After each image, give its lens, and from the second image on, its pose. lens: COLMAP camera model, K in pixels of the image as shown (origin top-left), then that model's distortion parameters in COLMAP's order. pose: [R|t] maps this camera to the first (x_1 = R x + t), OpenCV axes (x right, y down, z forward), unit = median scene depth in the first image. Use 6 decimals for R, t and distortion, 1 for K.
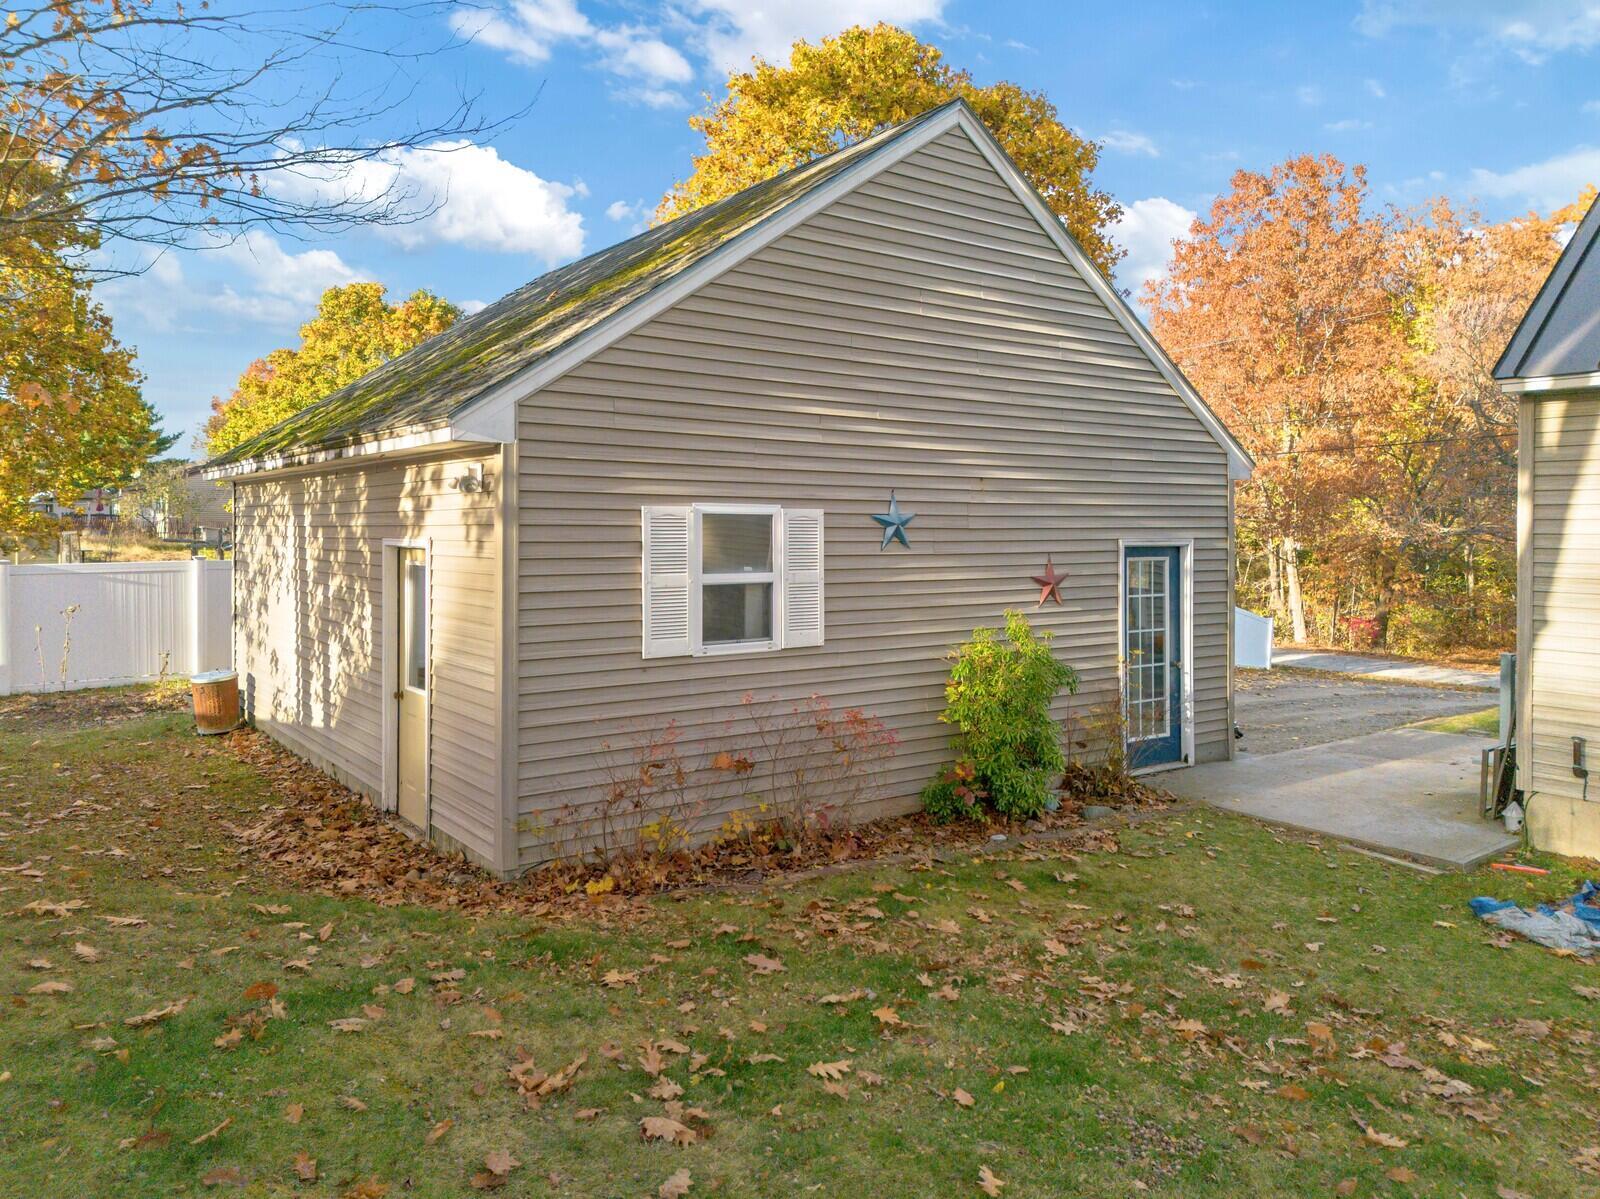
lens RADIAL K [[1130.5, 0, 802.3], [0, 1130.5, 543.8], [0, 0, 1]] dist [0.072596, -0.062776]
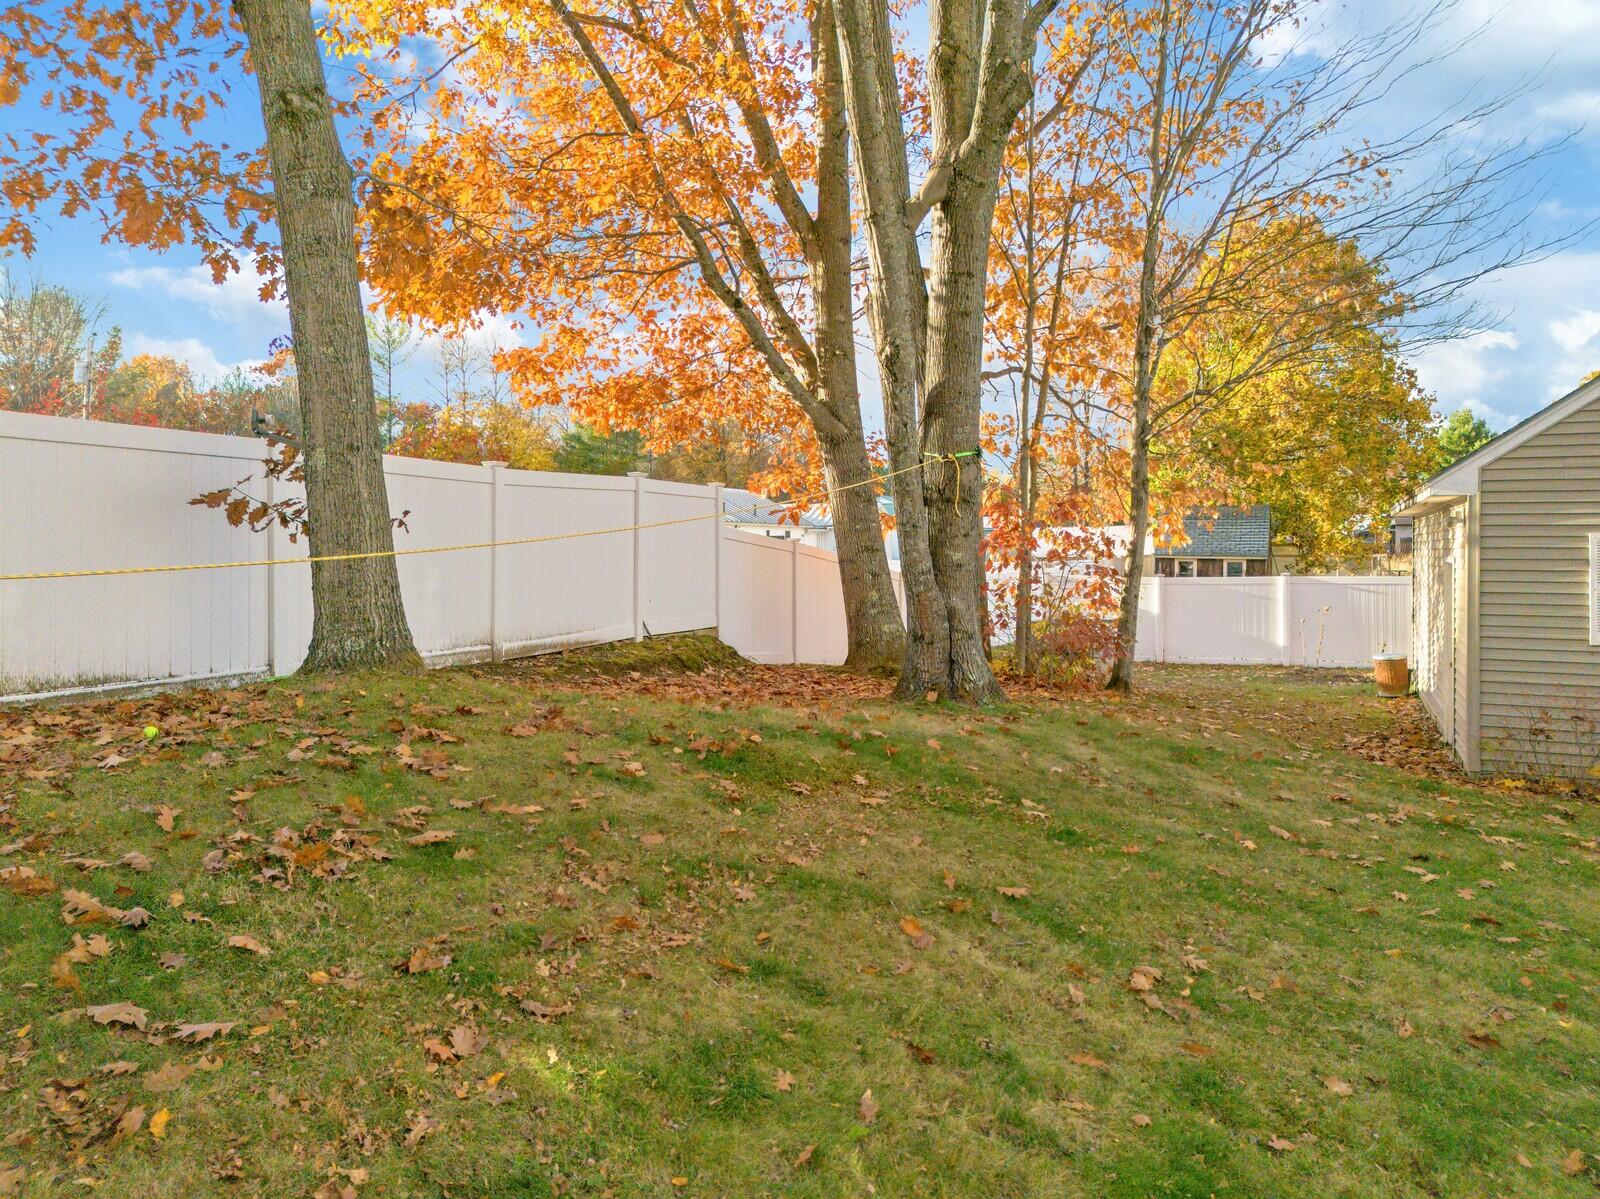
lens RADIAL K [[1108.1, 0, 803.5], [0, 1108.1, 582.3], [0, 0, 1]] dist [0.079682, -0.057423]
pose [[0.475870, 0.018099, -0.879330, 0.356857], [-0.003991, 0.999822, 0.018419, 0.002749], [0.879507, -0.005255, 0.475857, -0.285512]]
